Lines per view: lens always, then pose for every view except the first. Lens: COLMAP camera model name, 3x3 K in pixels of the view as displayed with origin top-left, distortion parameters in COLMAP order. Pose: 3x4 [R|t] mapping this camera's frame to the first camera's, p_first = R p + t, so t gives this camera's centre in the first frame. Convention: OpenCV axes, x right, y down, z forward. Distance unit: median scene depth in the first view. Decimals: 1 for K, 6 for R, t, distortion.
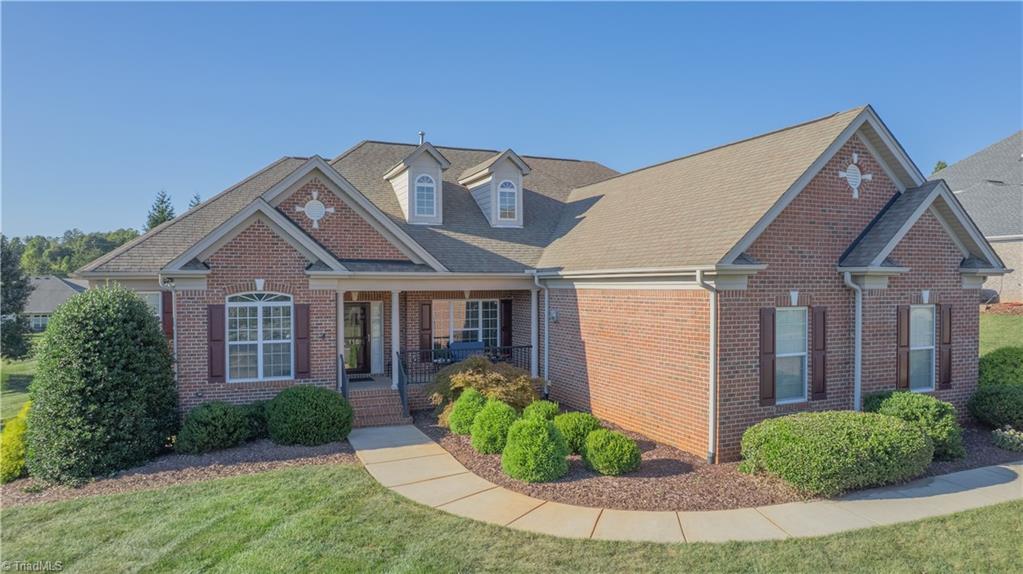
lens RADIAL K [[646.6, 0, 511.5], [0, 646.6, 287.0], [0, 0, 1]] dist [-0.065126, 0.043420]
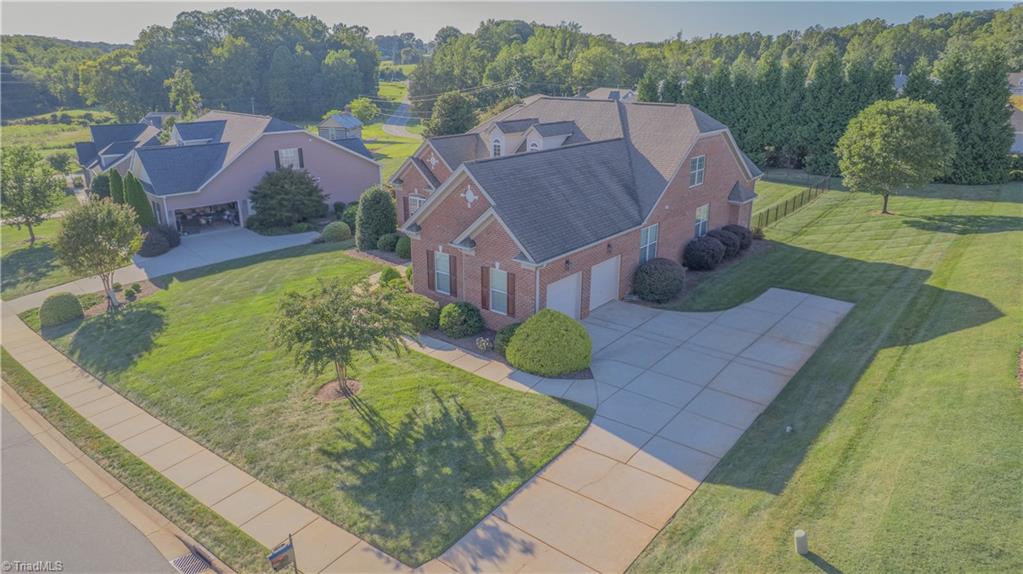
lens RADIAL K [[646.6, 0, 511.5], [0, 646.6, 287.0], [0, 0, 1]] dist [-0.065126, 0.043420]
pose [[0.456449, 0.297051, -0.838698, 2.120785], [-0.004225, 0.943336, 0.331813, -0.516245], [0.889739, -0.147912, 0.431840, 0.196498]]
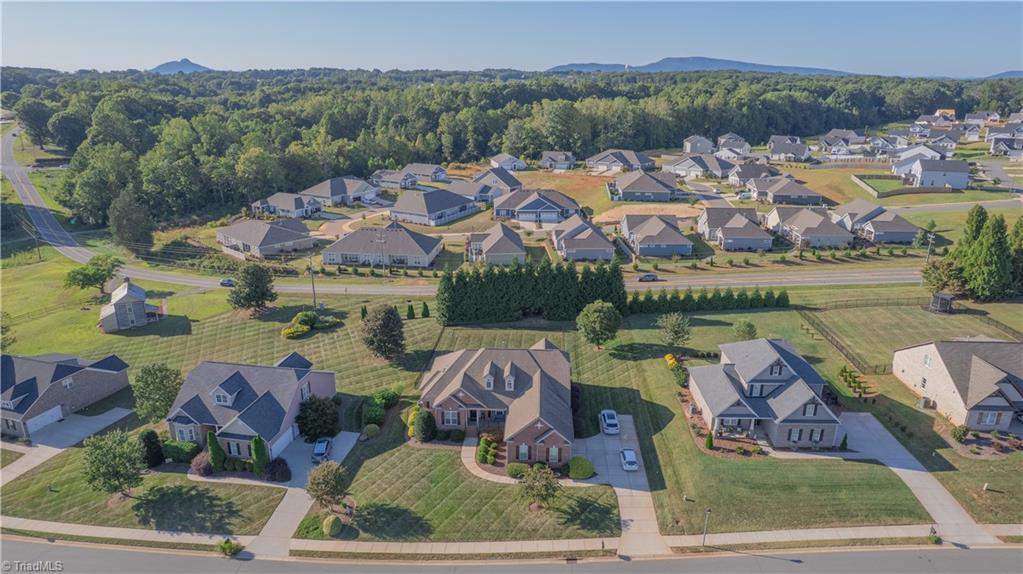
lens RADIAL K [[646.6, 0, 511.5], [0, 646.6, 287.0], [0, 0, 1]] dist [-0.065126, 0.043420]
pose [[0.903543, 0.154535, -0.399660, 2.160236], [-0.017131, 0.944985, 0.326665, -2.863479], [0.428154, -0.288310, 0.856482, -3.247521]]
